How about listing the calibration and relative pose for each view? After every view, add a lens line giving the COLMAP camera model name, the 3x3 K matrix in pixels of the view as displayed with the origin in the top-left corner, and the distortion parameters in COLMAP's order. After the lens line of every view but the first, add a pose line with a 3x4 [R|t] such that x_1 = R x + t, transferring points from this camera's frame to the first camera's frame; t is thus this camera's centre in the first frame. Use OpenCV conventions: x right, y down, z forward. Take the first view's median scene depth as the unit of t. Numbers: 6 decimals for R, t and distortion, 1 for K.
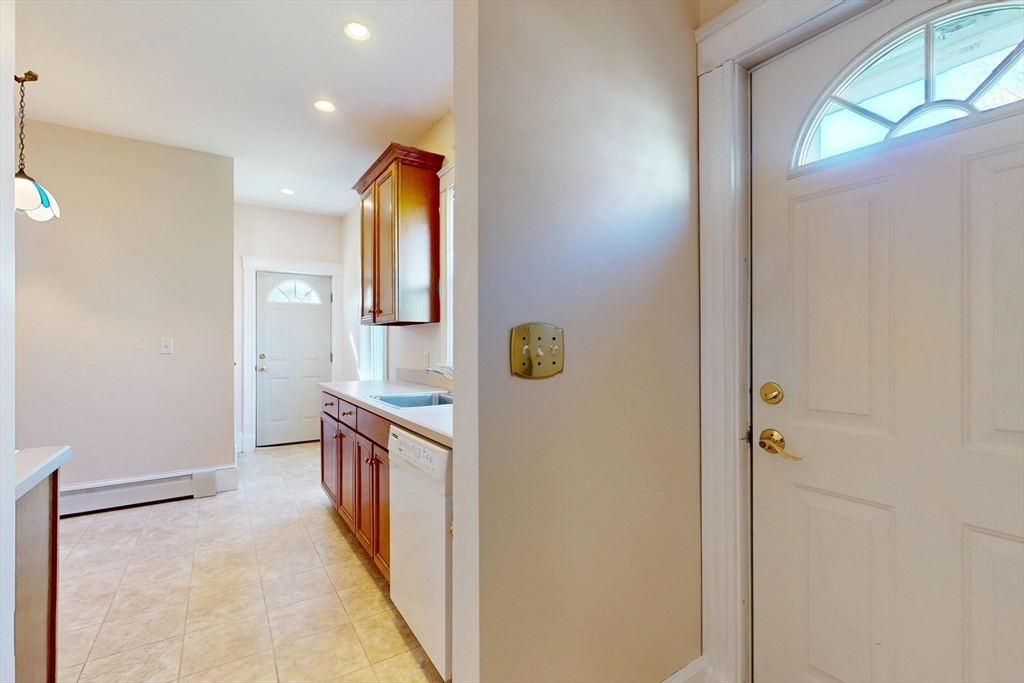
lens RADIAL K [[444.3, 0, 512.0], [0, 444.3, 342.5], [0, 0, 1]] dist [-0.000981, 0.000160]
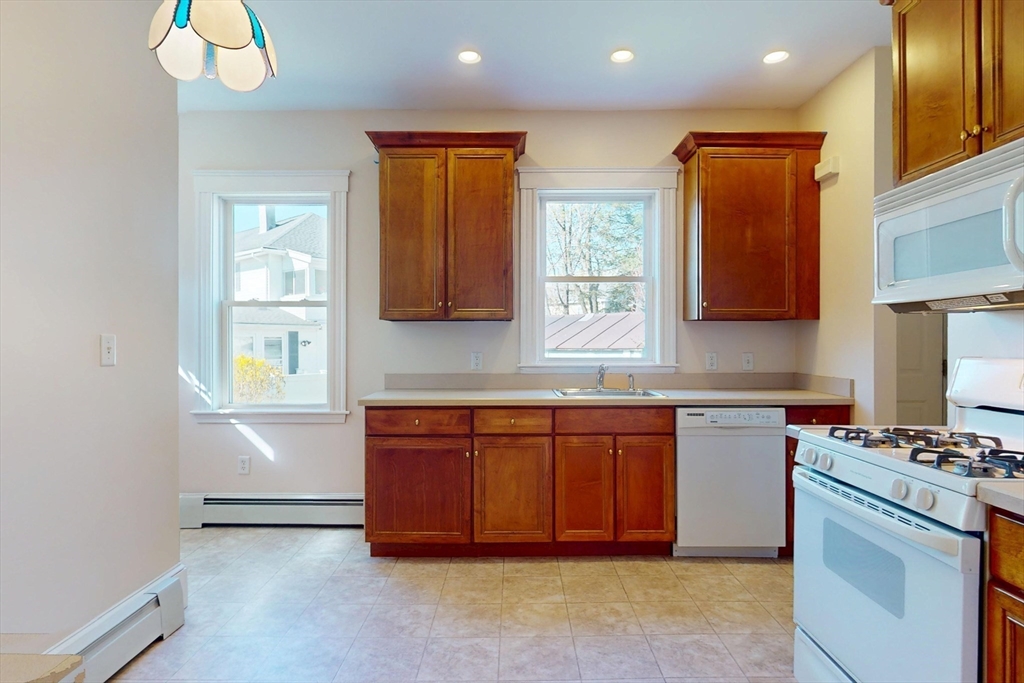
lens RADIAL K [[560.9, 0, 514.1], [0, 560.9, 342.2], [0, 0, 1]] dist [0.000455, -0.000391]
pose [[0.550088, 0.001567, 0.835105, -1.168420], [-0.001181, 0.999999, -0.001098, 0.000698], [-0.835106, -0.000382, 0.550089, 0.329004]]
